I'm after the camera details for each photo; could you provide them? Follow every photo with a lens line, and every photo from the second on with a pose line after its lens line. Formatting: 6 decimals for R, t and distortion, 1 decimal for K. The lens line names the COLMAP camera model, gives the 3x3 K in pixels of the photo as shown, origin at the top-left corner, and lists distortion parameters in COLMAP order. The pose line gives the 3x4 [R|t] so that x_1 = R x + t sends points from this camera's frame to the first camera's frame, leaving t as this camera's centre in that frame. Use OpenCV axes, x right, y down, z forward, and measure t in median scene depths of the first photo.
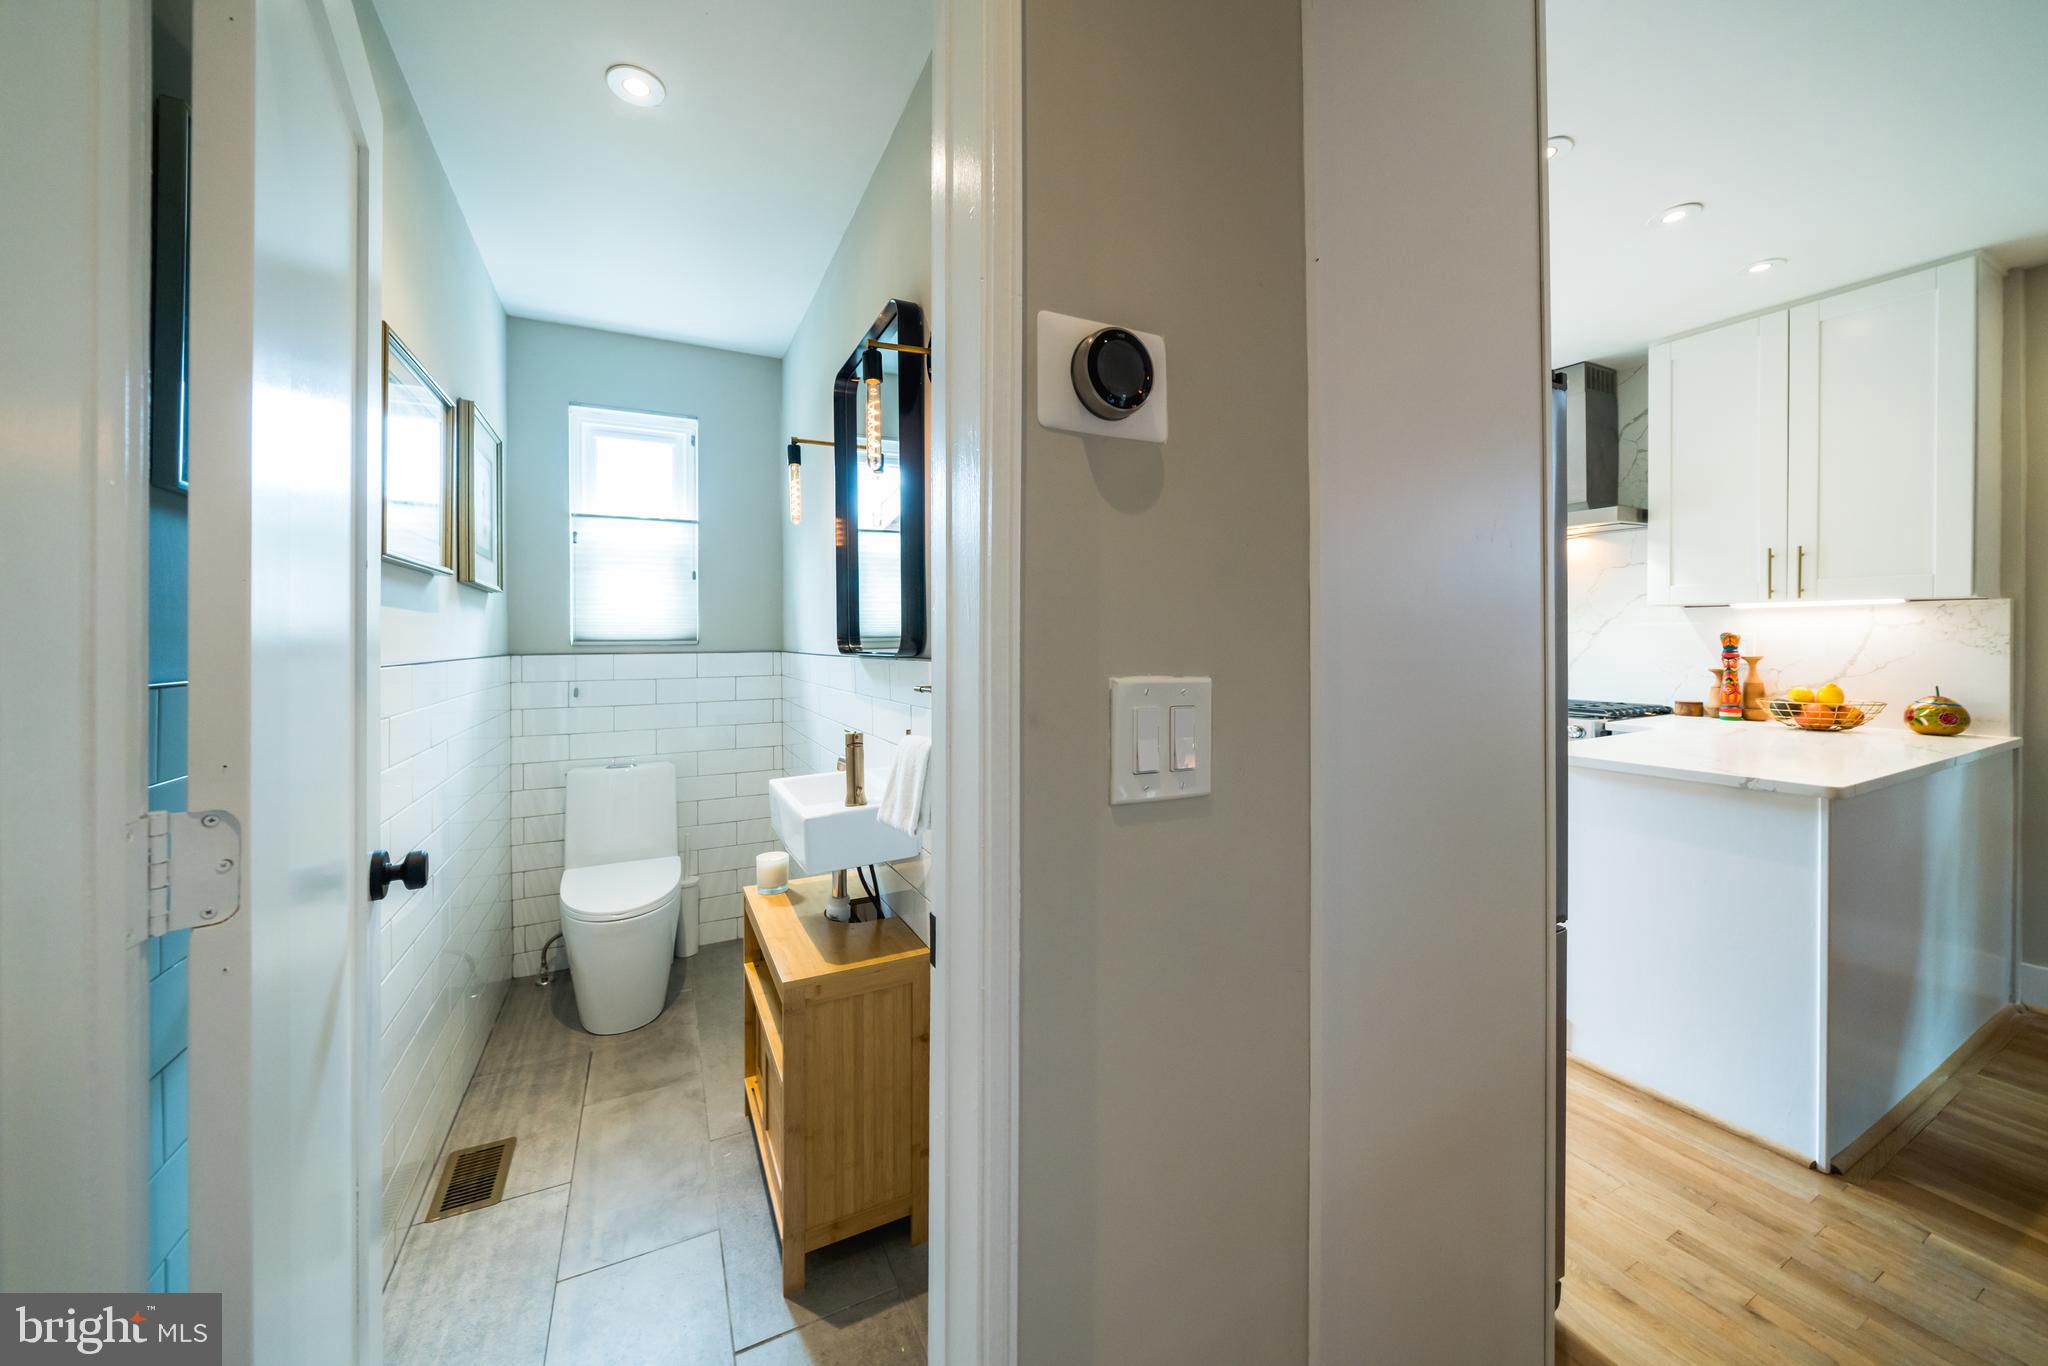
lens RADIAL K [[734.6, 0, 1019.1], [0, 734.6, 637.9], [0, 0, 1]] dist [-0.000727, -0.000015]
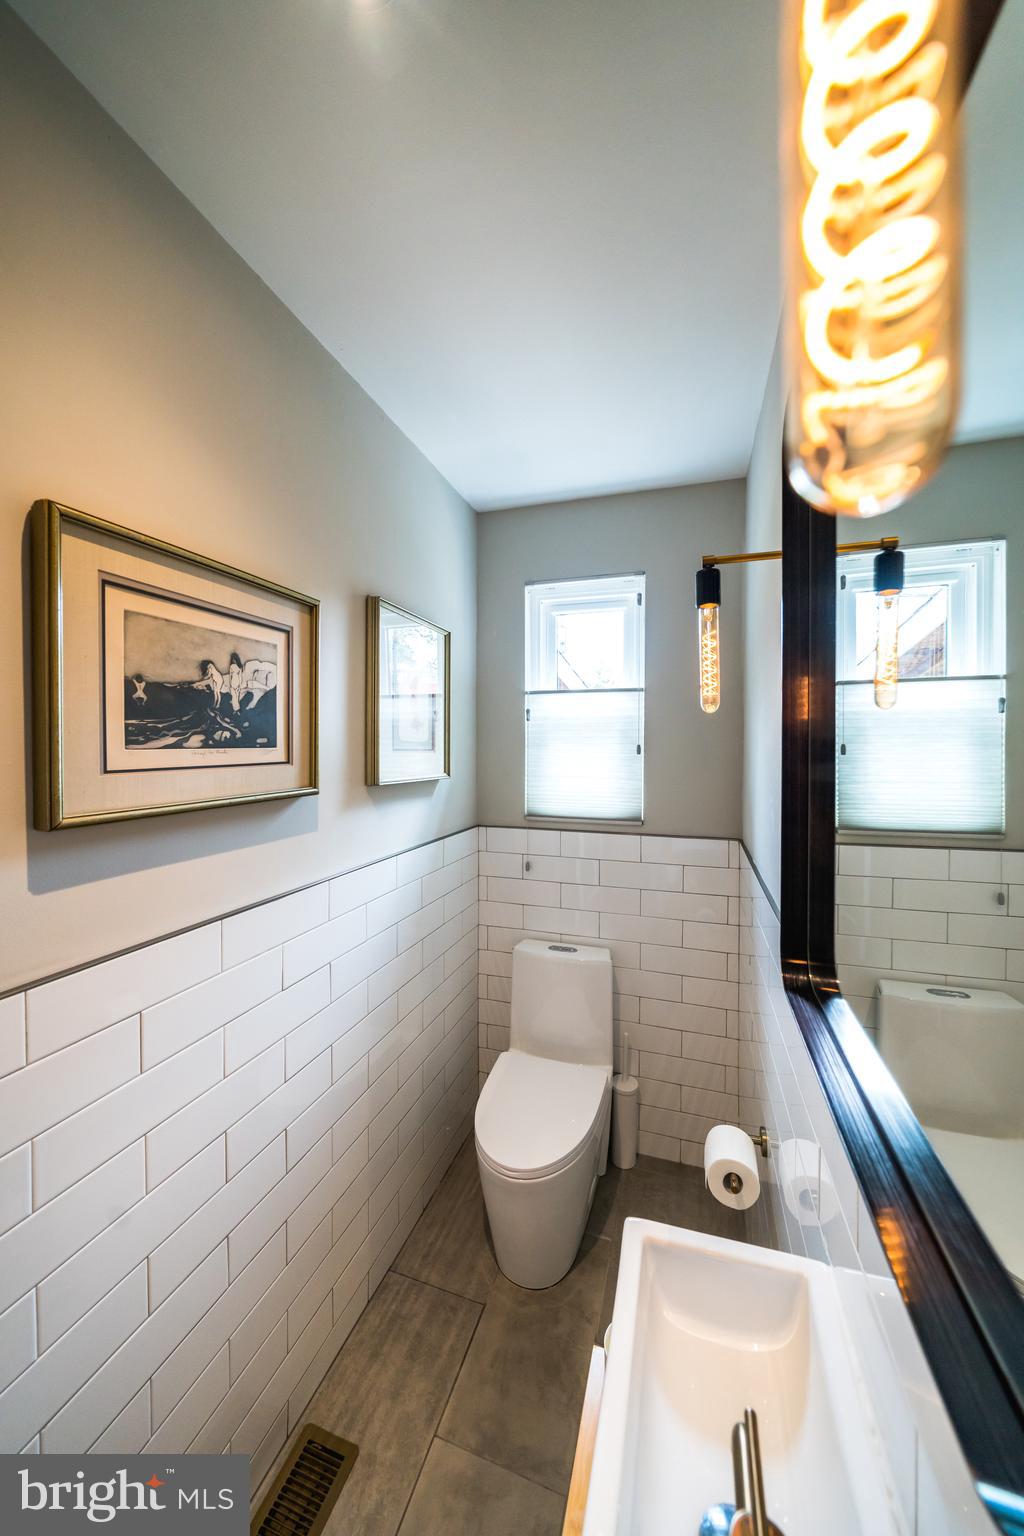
lens RADIAL K [[535.6, 0, 510.0], [0, 535.6, 748.6], [0, 0, 1]] dist [-0.001585, -0.000104]
pose [[0.698518, 0.019879, -0.715316, -0.090608], [-0.016813, 0.999794, 0.011367, -0.098733], [0.715395, 0.004086, 0.698709, 0.465030]]
